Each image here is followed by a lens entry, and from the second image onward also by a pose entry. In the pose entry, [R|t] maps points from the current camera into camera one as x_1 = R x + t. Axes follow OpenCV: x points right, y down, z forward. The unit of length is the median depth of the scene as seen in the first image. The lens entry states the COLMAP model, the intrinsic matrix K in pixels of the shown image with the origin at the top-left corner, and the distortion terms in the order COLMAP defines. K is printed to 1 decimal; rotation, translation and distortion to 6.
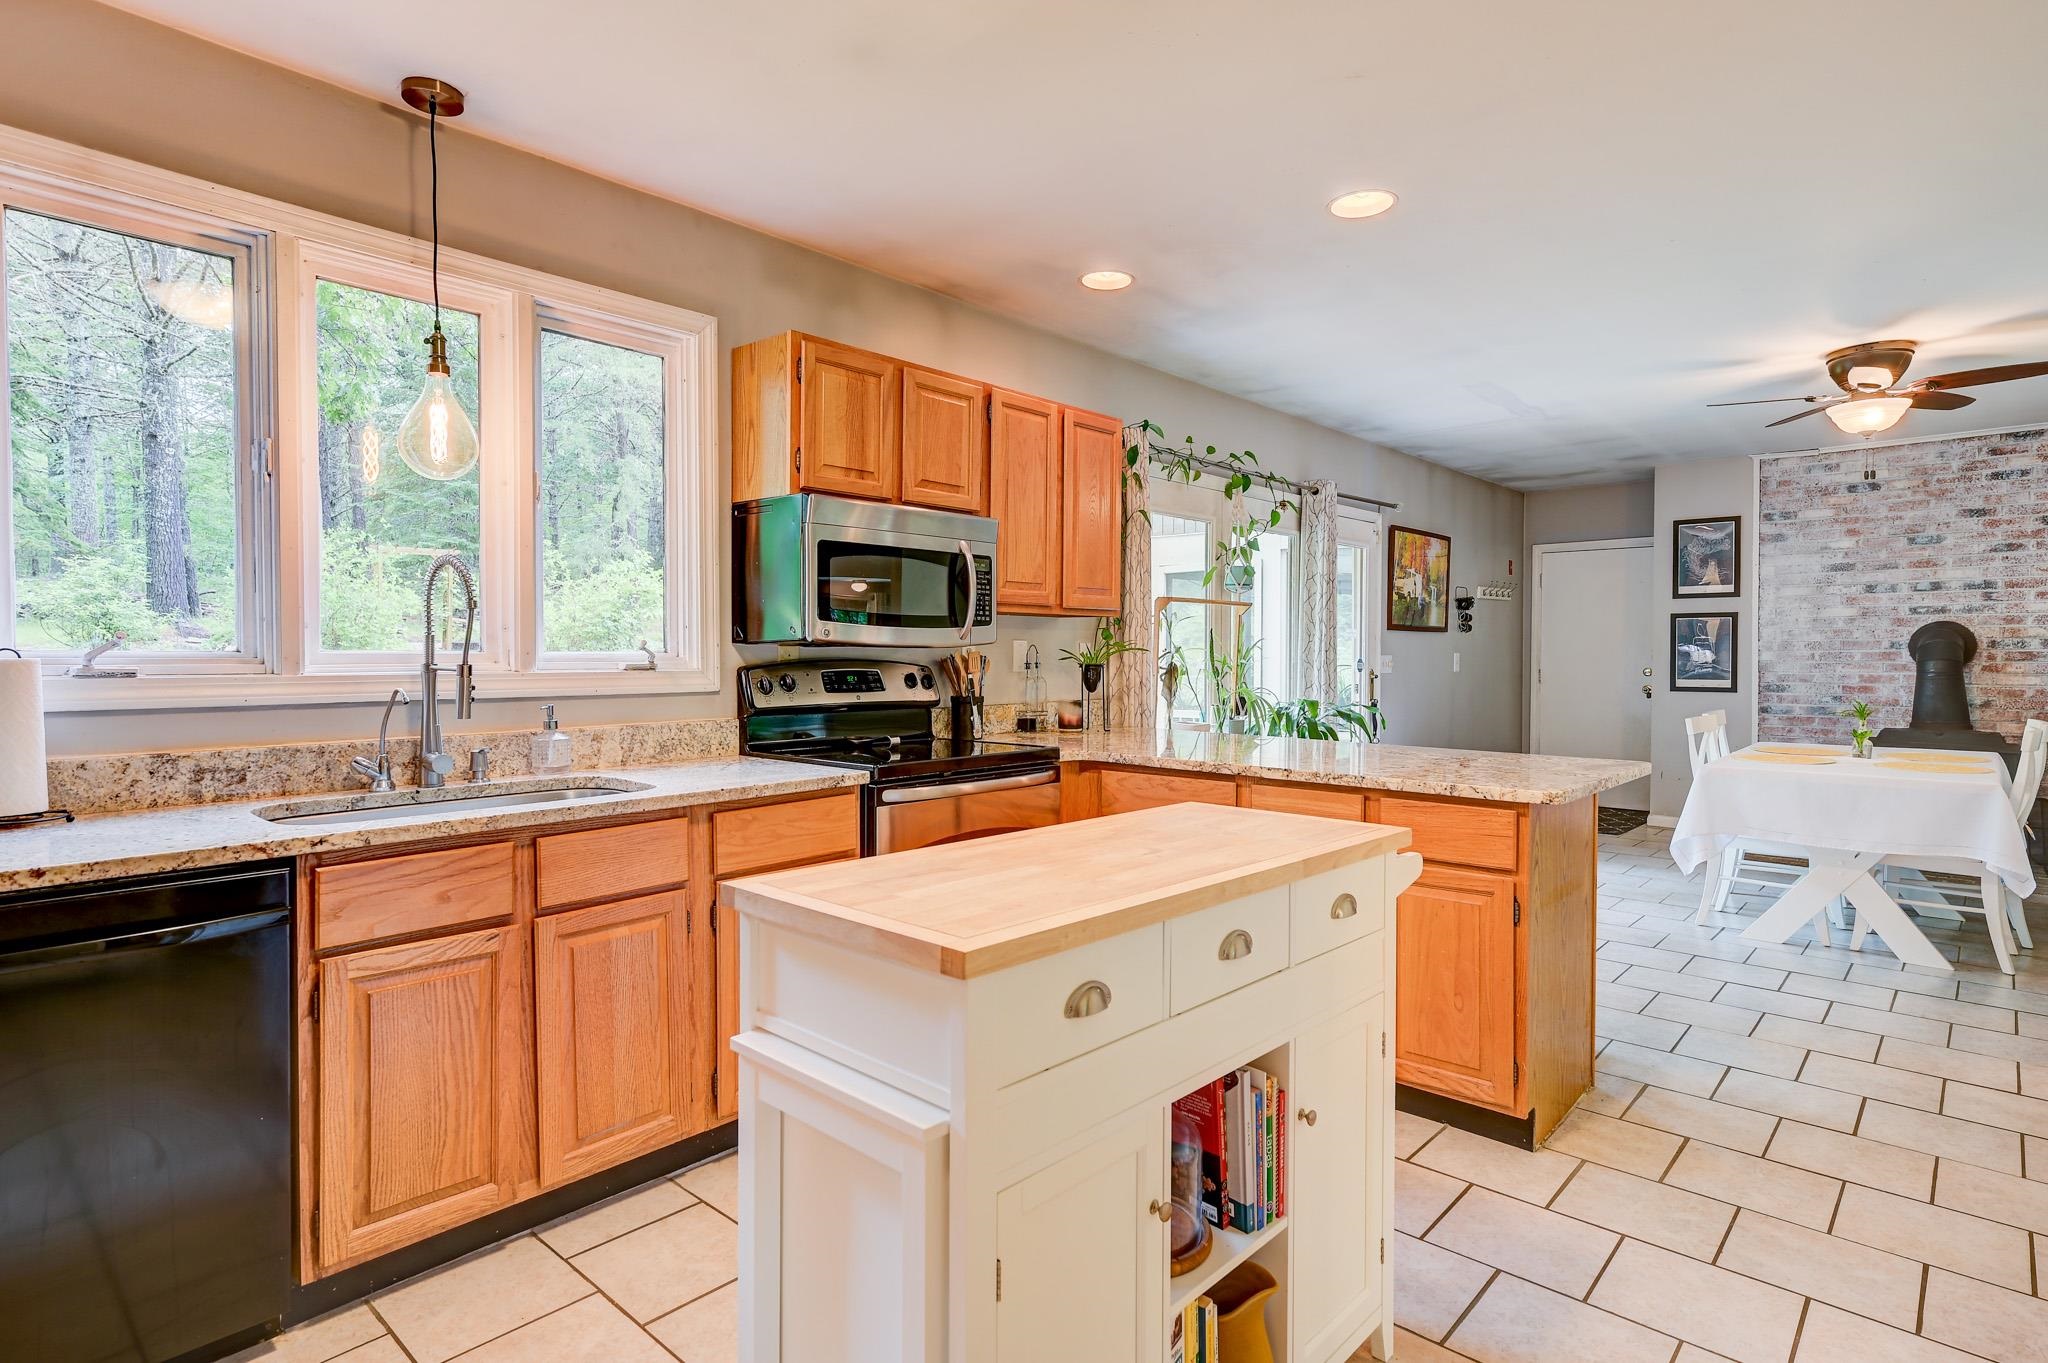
lens RADIAL K [[1053.0, 0, 1017.2], [0, 1053.0, 675.9], [0, 0, 1]] dist [0.003415, 0.001022]
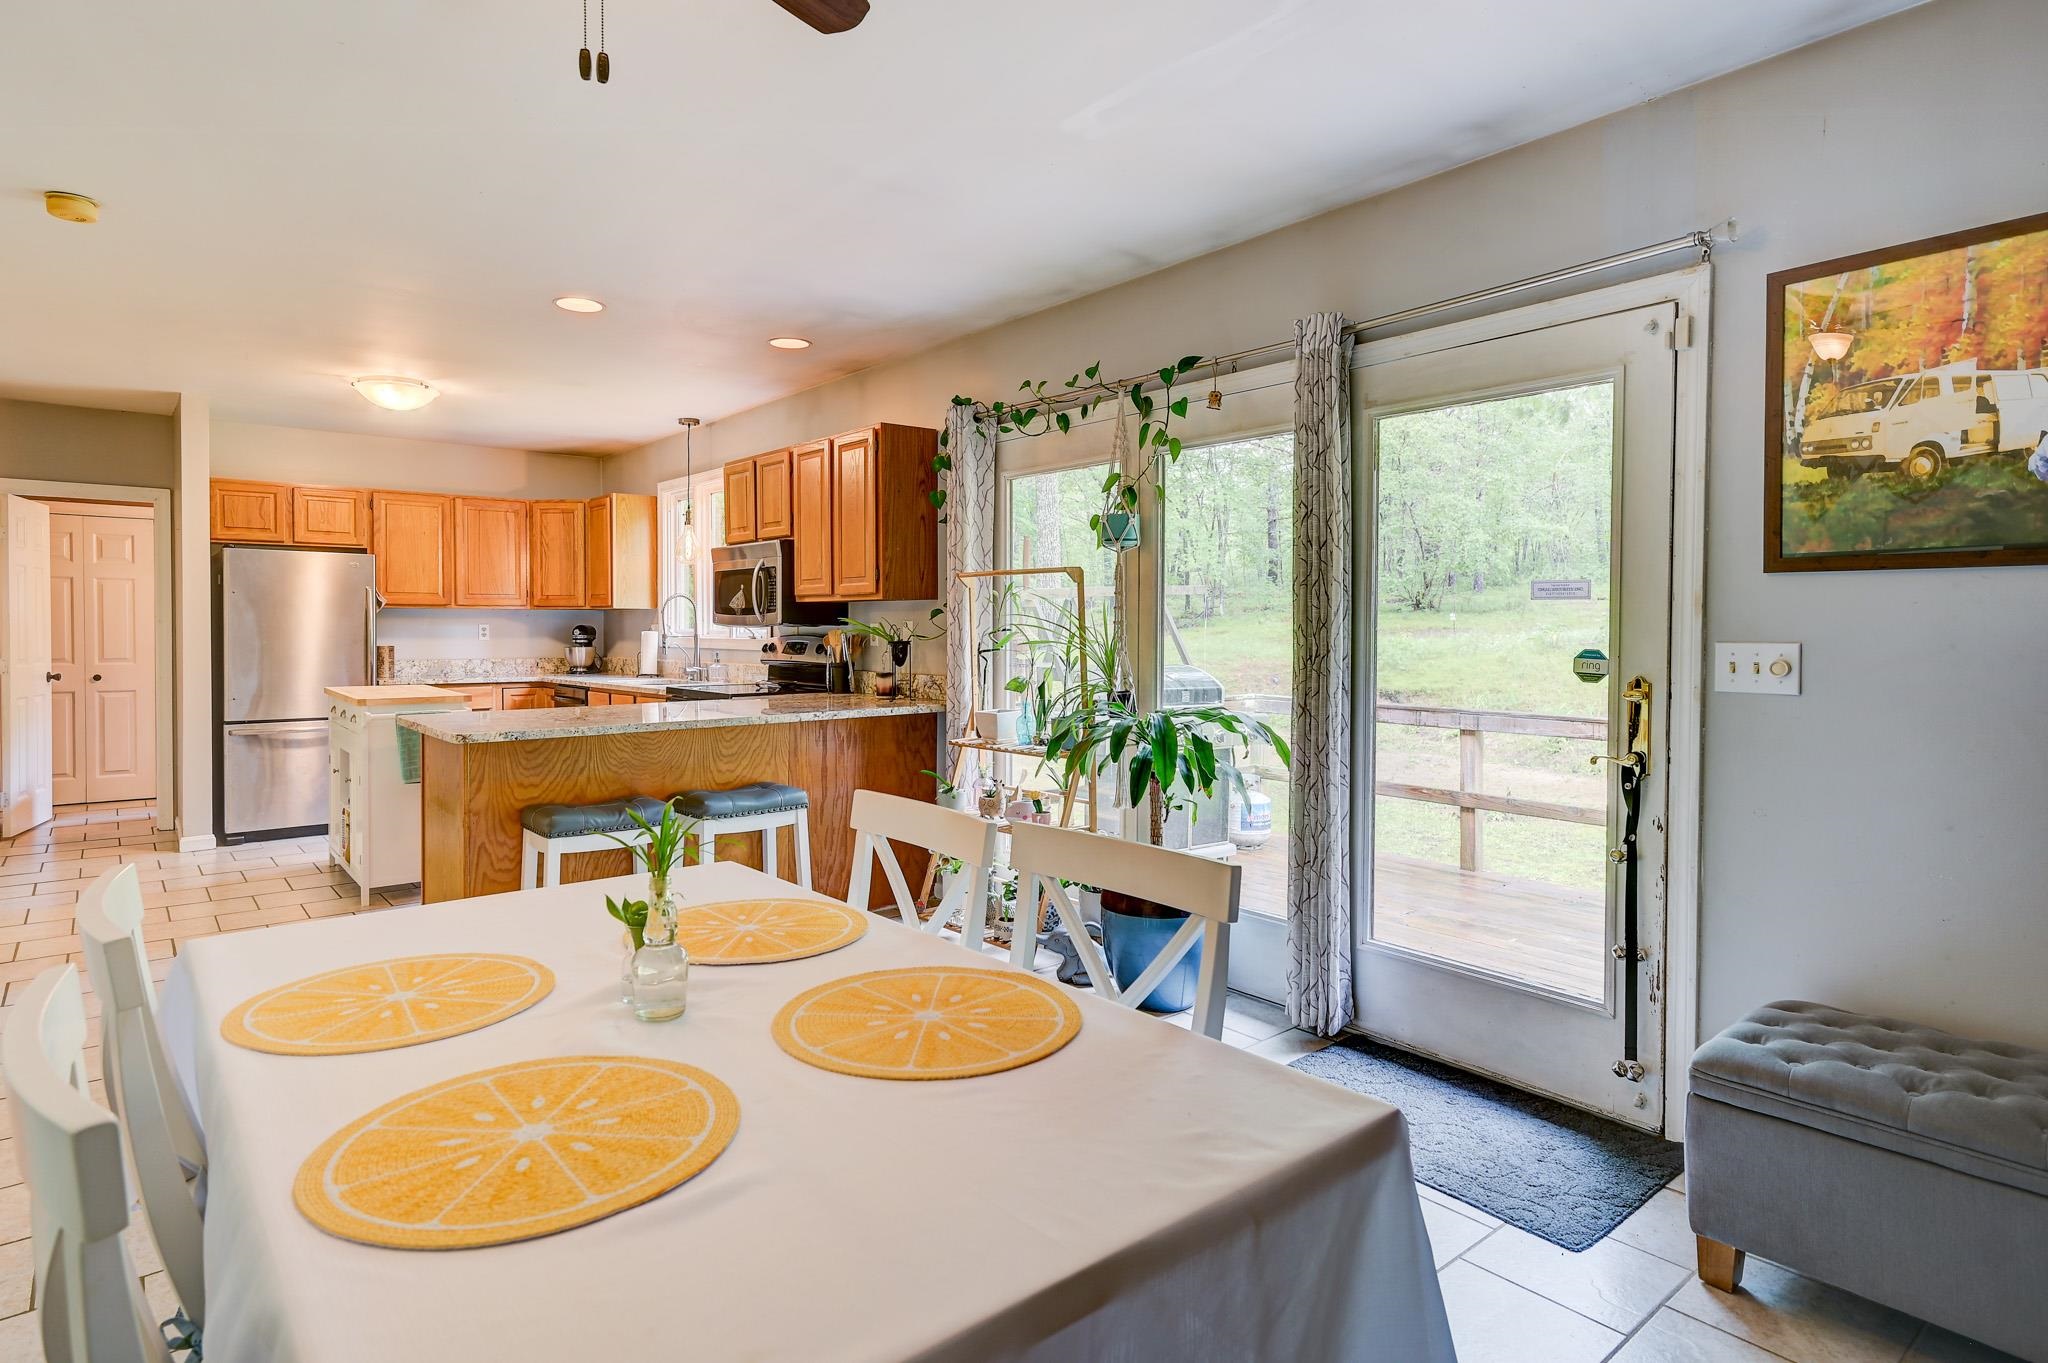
lens RADIAL K [[1084.8, 0, 1015.7], [0, 1084.8, 639.5], [0, 0, 1]] dist [0.001008, 0.000382]
pose [[-0.130572, 0.009077, -0.991397, 1.199154], [-0.023282, 0.999654, 0.012219, -0.029808], [0.991165, 0.024677, -0.130315, 1.273152]]
